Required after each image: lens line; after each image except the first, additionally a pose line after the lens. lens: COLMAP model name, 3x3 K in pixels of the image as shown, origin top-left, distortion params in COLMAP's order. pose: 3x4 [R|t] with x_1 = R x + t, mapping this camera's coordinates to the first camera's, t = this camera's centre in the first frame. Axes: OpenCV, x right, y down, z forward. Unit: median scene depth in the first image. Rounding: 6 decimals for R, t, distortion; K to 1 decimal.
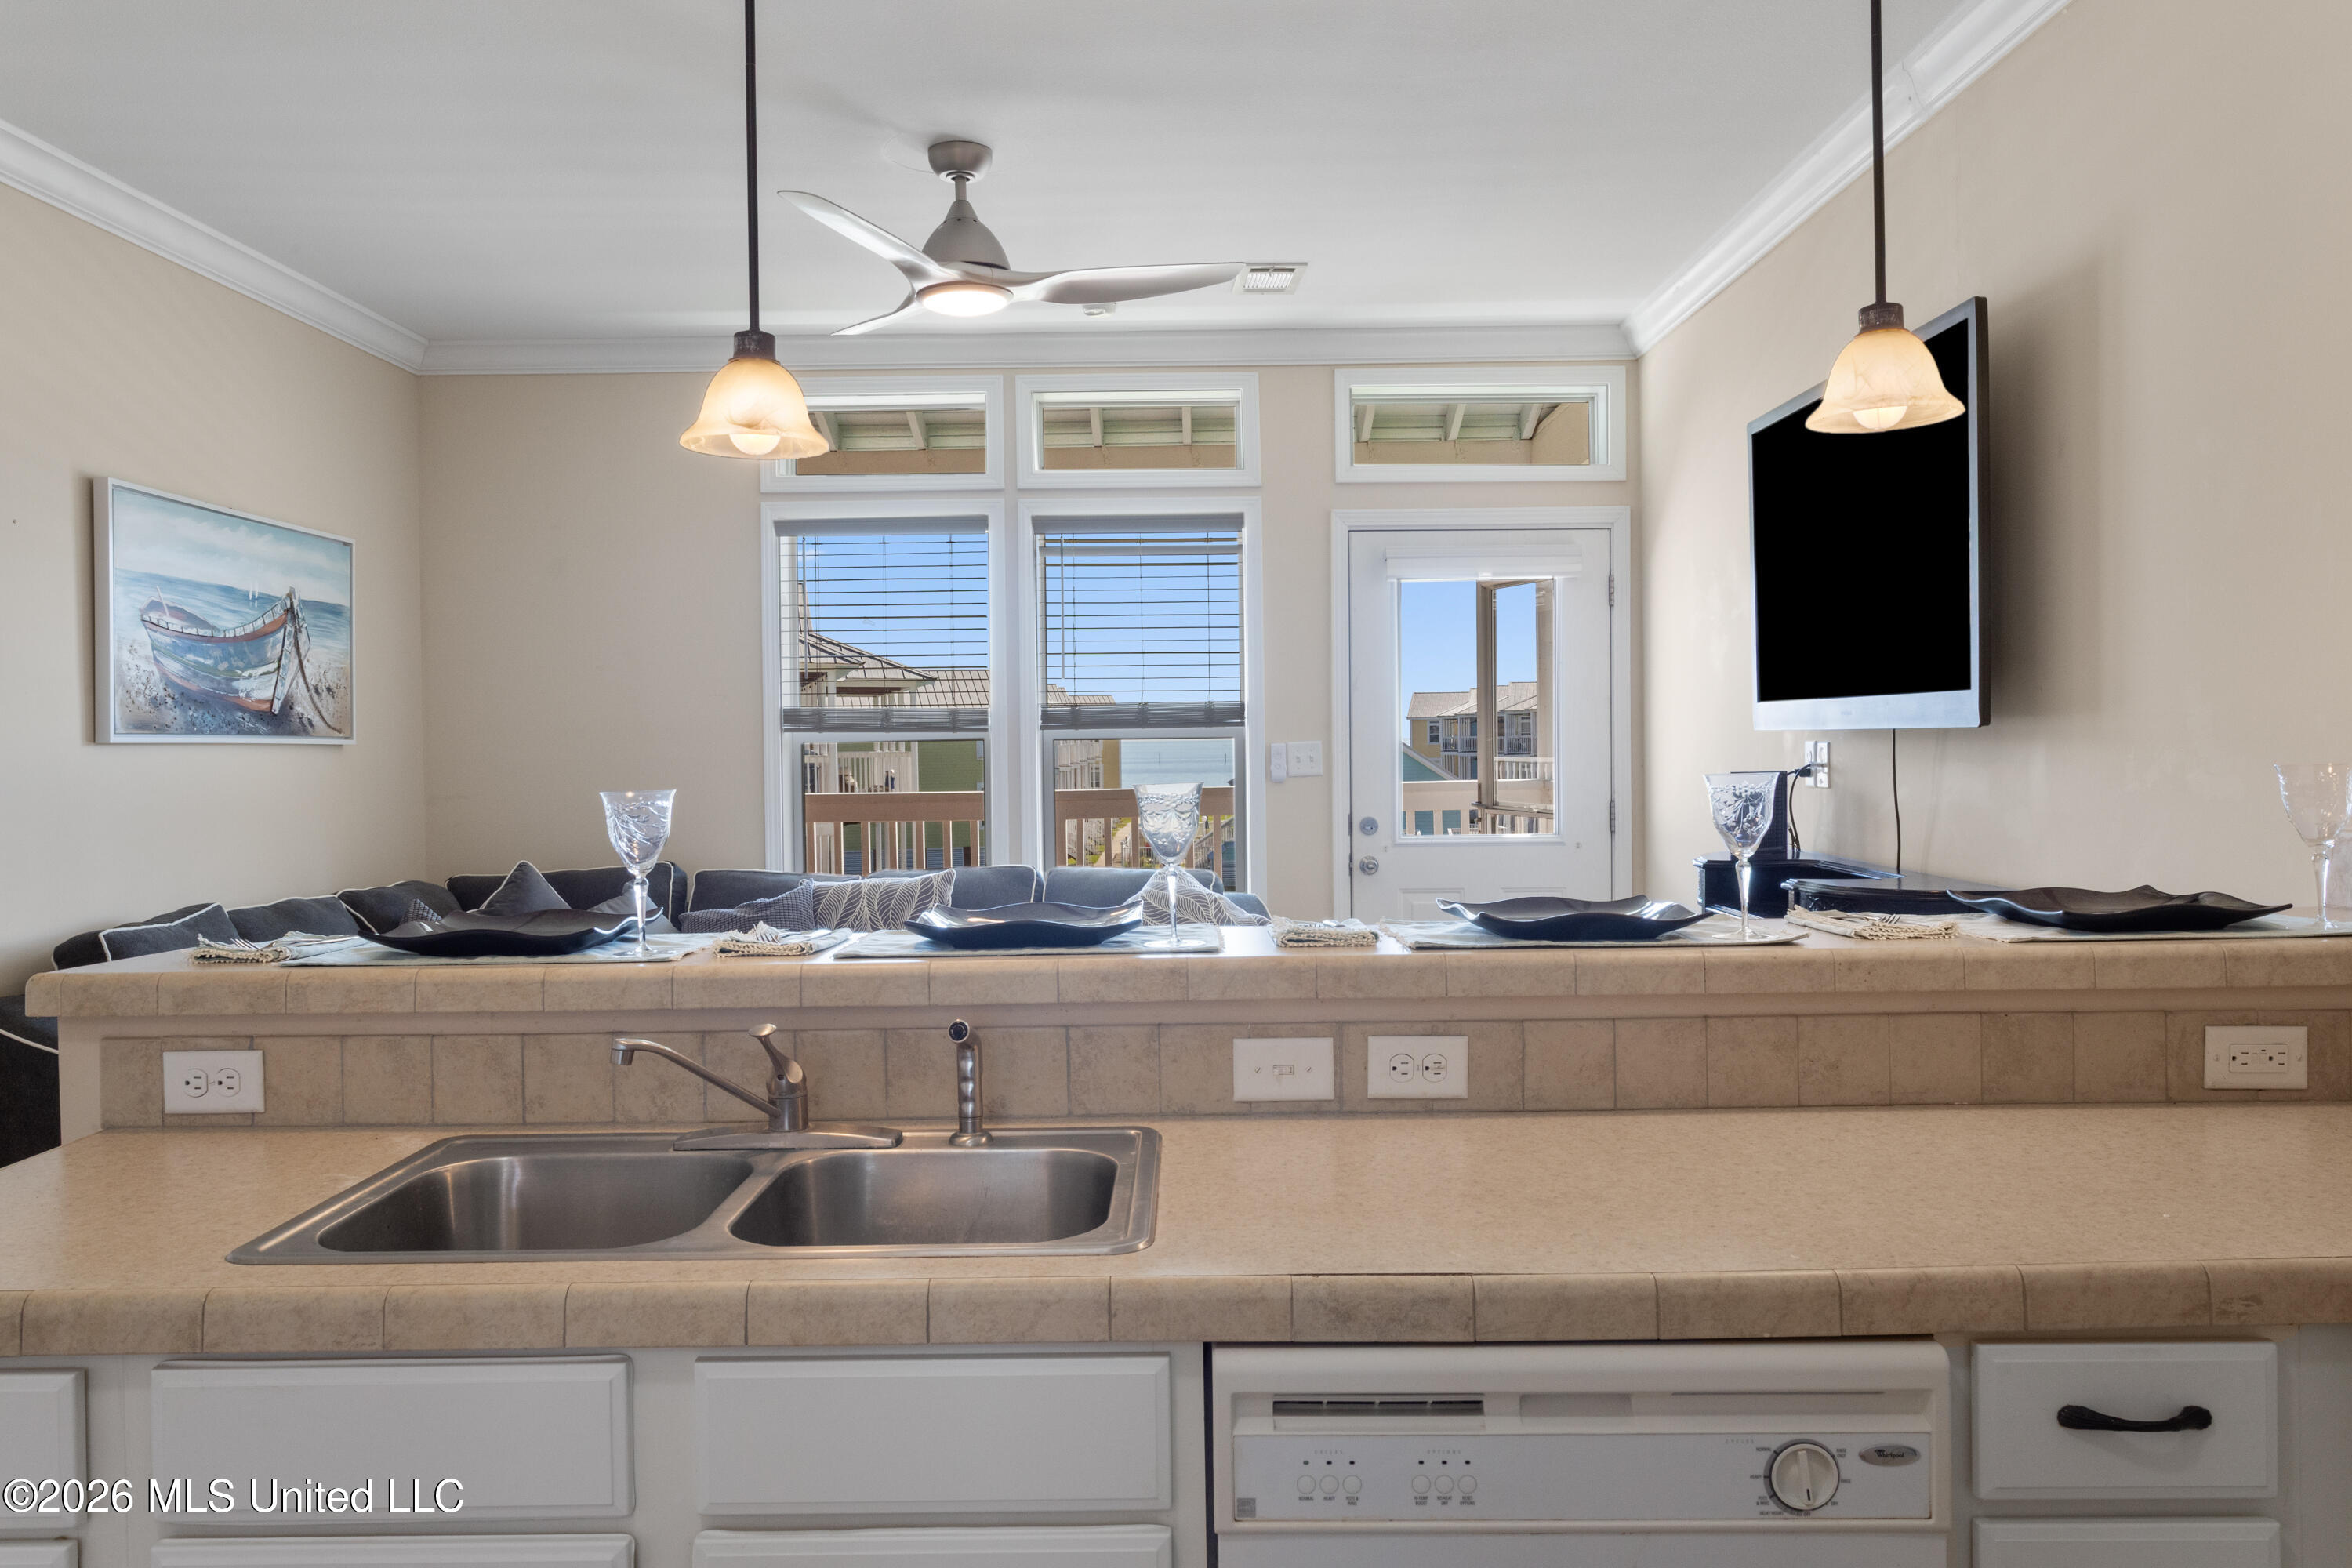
lens RADIAL K [[1728.1, 0, 1175.0], [0, 1728.1, 772.7], [0, 0, 1]] dist [0.008740, -0.002824]
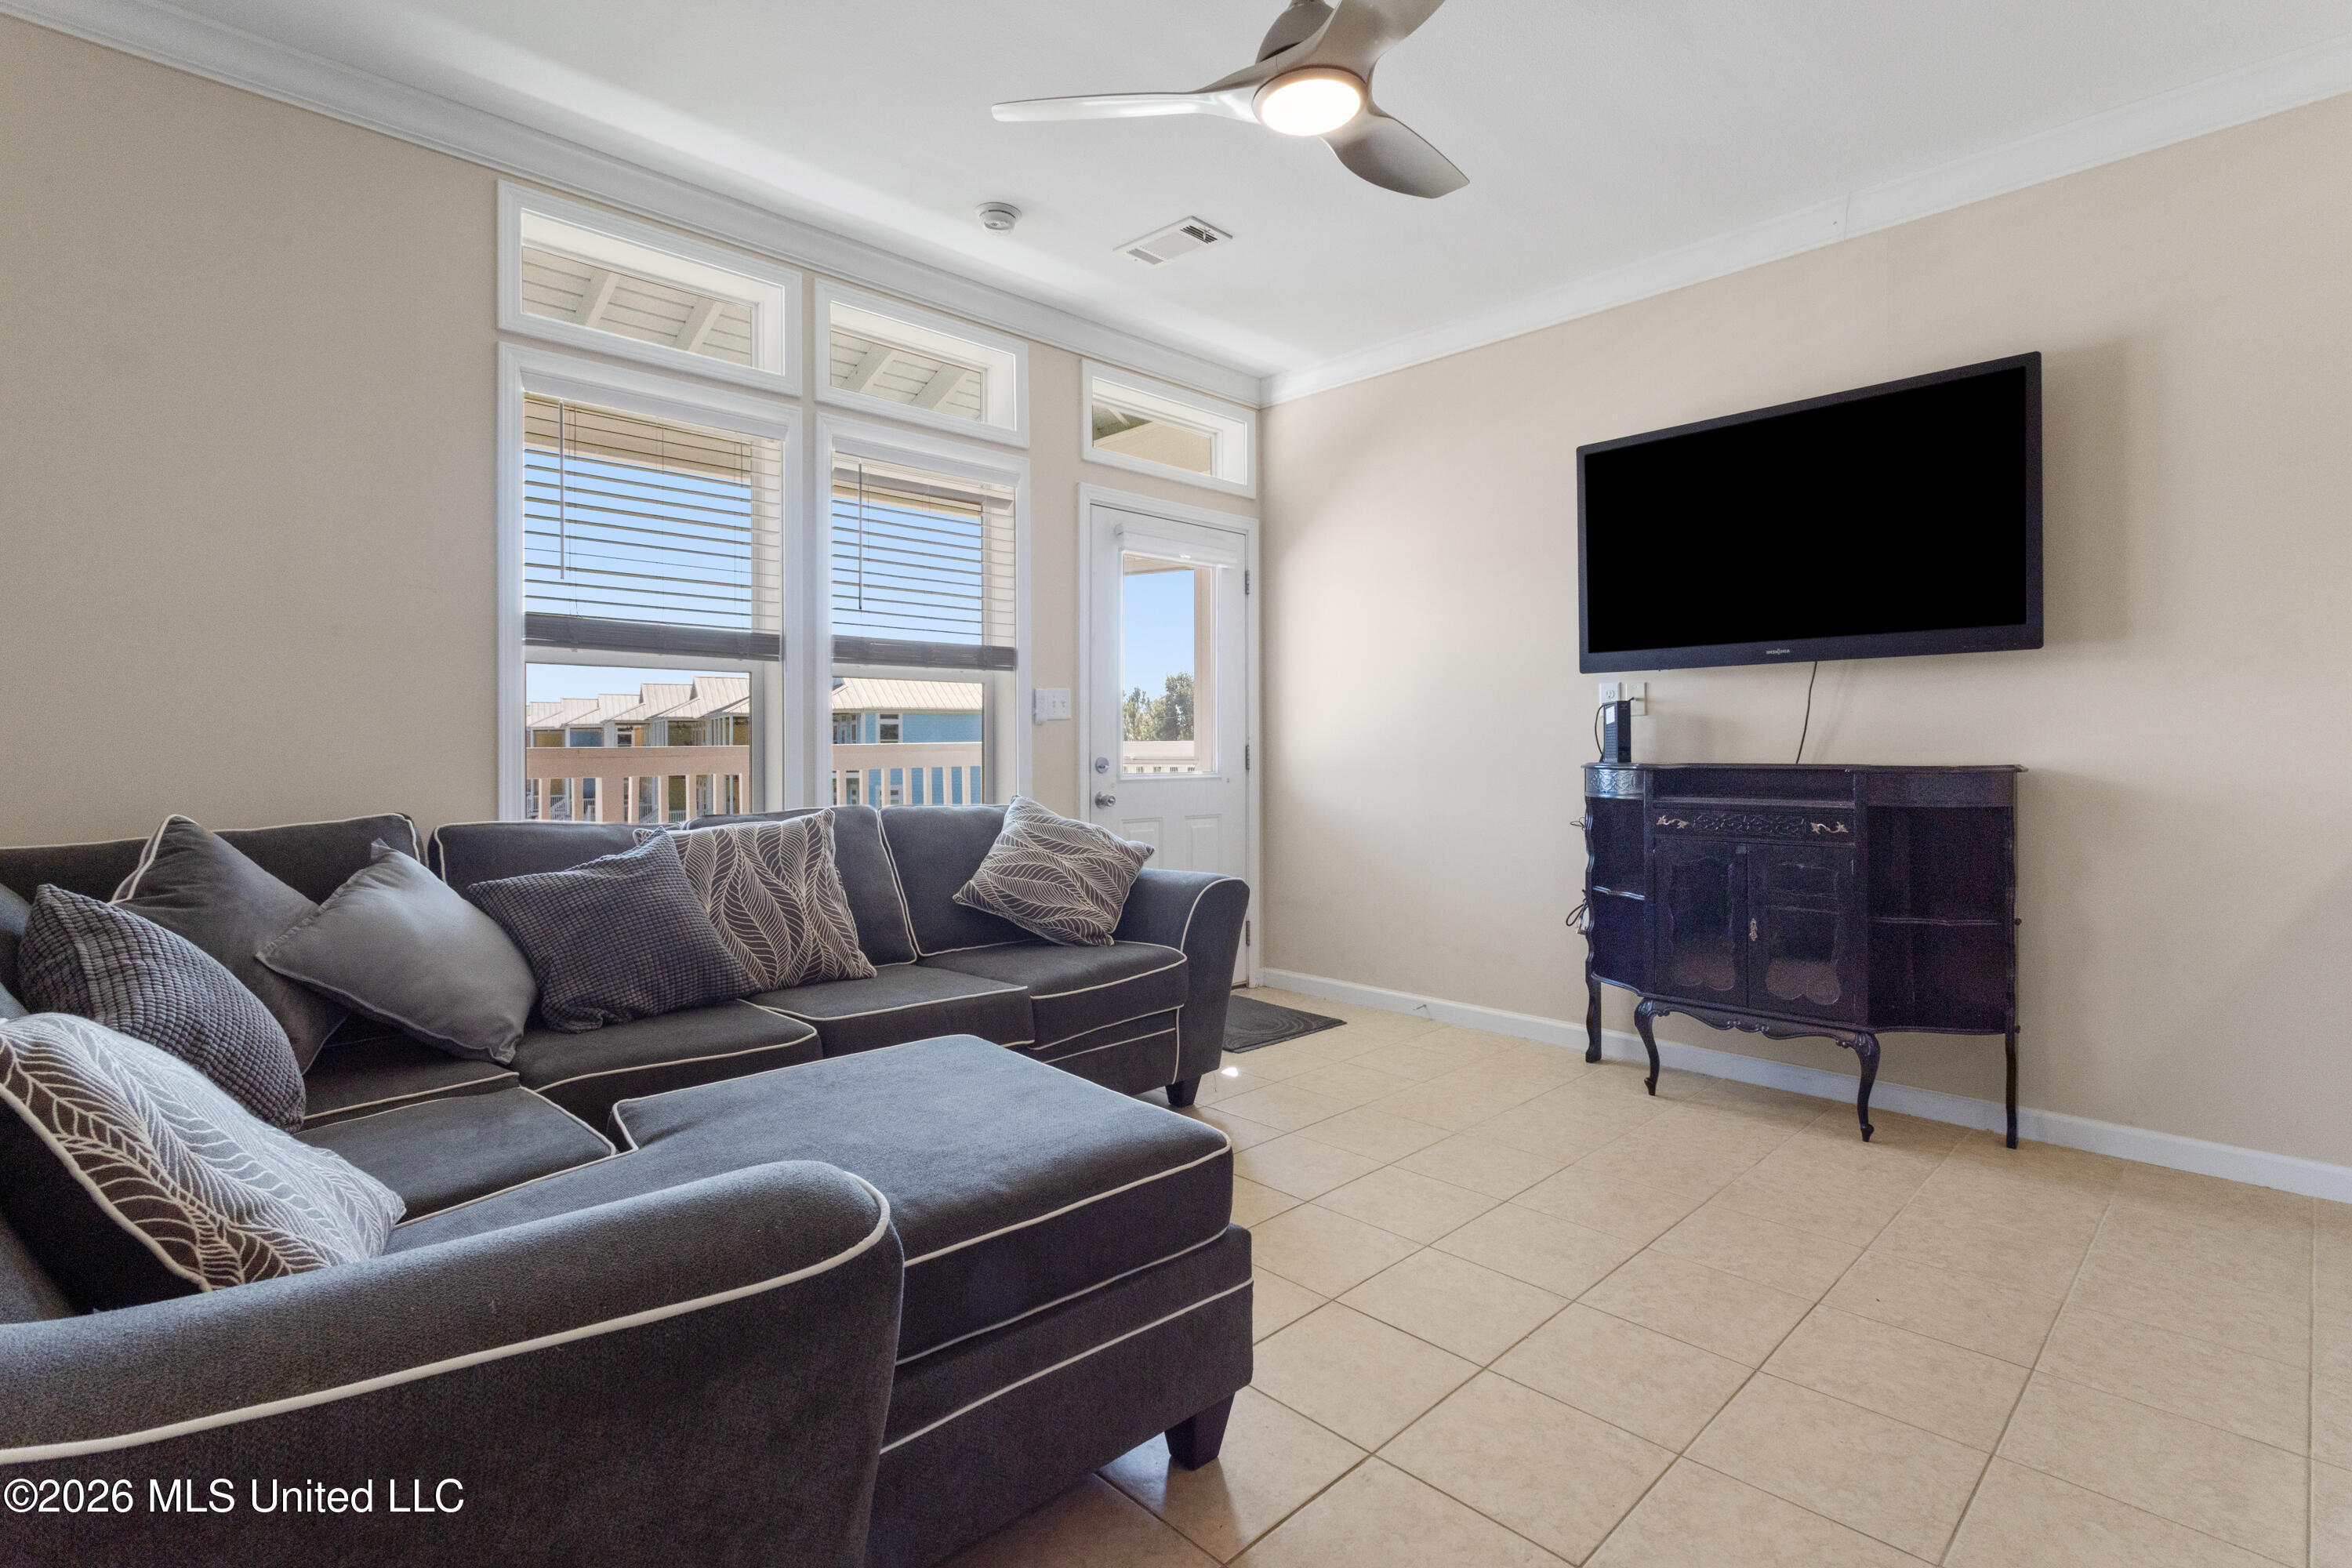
lens RADIAL K [[1116.3, 0, 1171.0], [0, 1116.3, 745.2], [0, 0, 1]] dist [-0.000353, 0.000747]
pose [[0.714198, 0.010840, 0.699860, -0.514350], [0.010110, 0.999616, -0.025799, 0.051801], [-0.699871, 0.025501, 0.713814, 0.620031]]
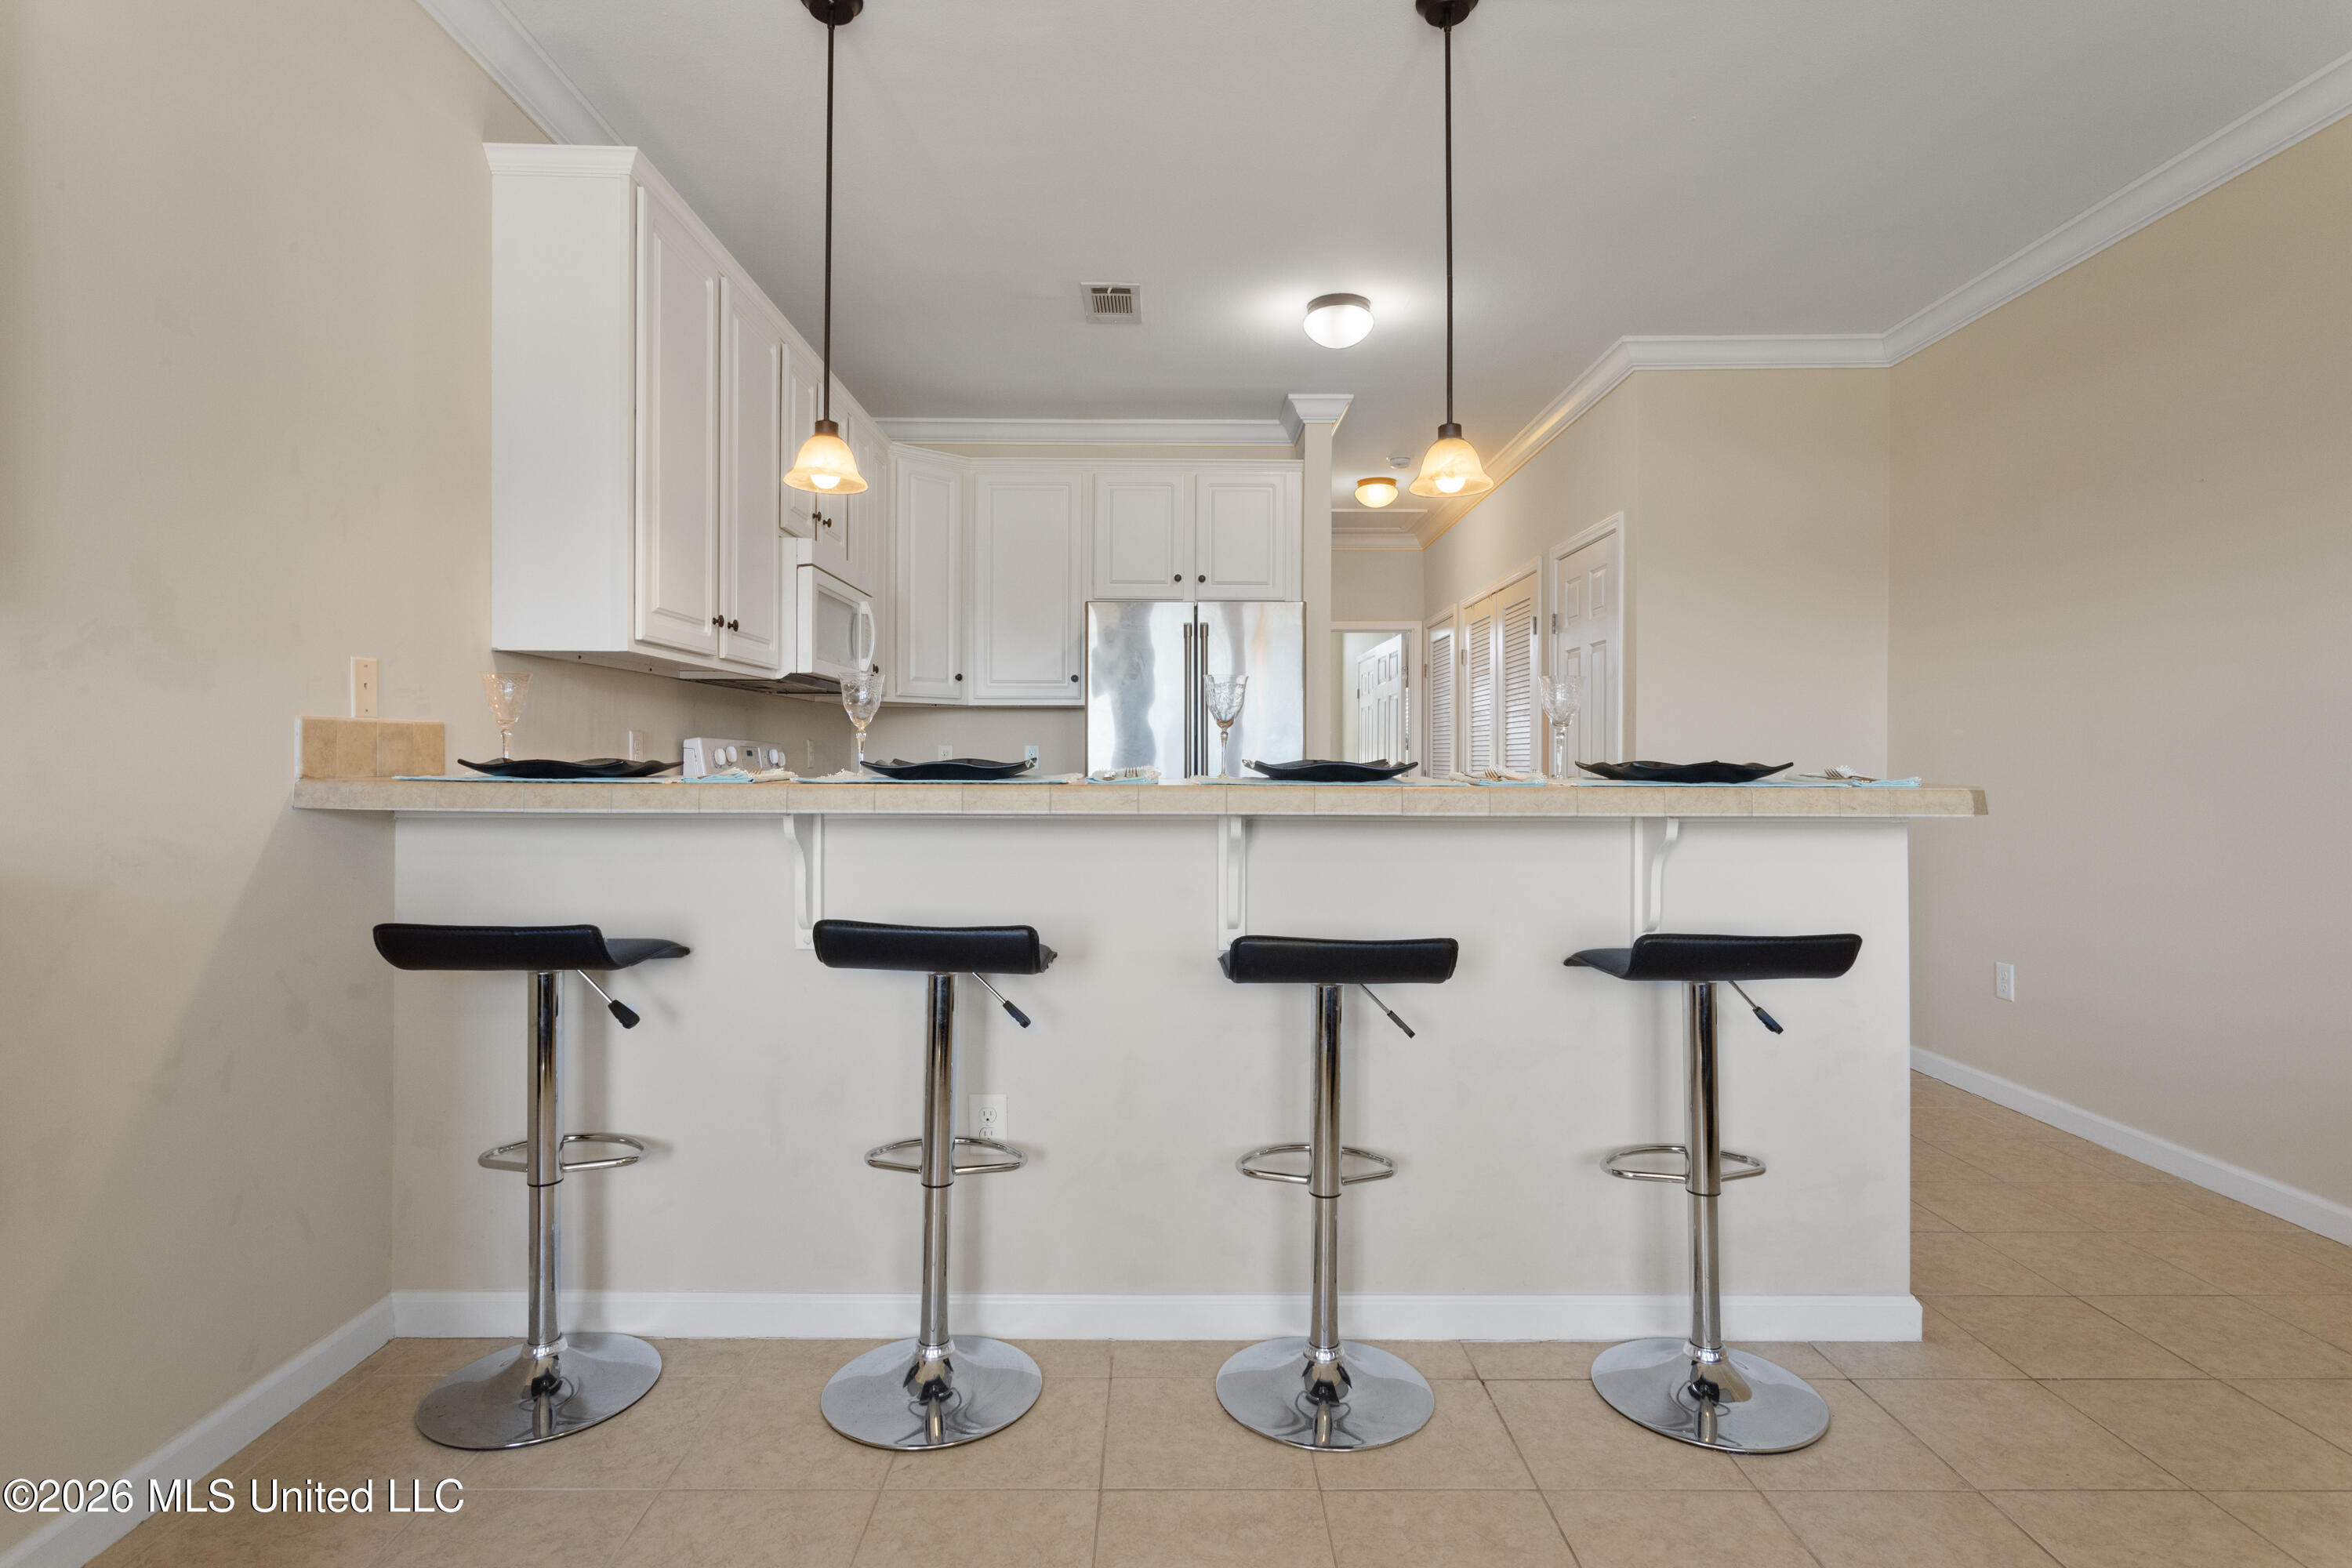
lens RADIAL K [[1158.0, 0, 1173.3], [0, 1158.0, 772.4], [0, 0, 1]] dist [-0.014189, 0.007911]
pose [[-0.999902, 0.012499, -0.006271, 0.026034], [0.012335, 0.999599, 0.025496, 0.033191], [0.006587, 0.025416, -0.999655, 1.029017]]
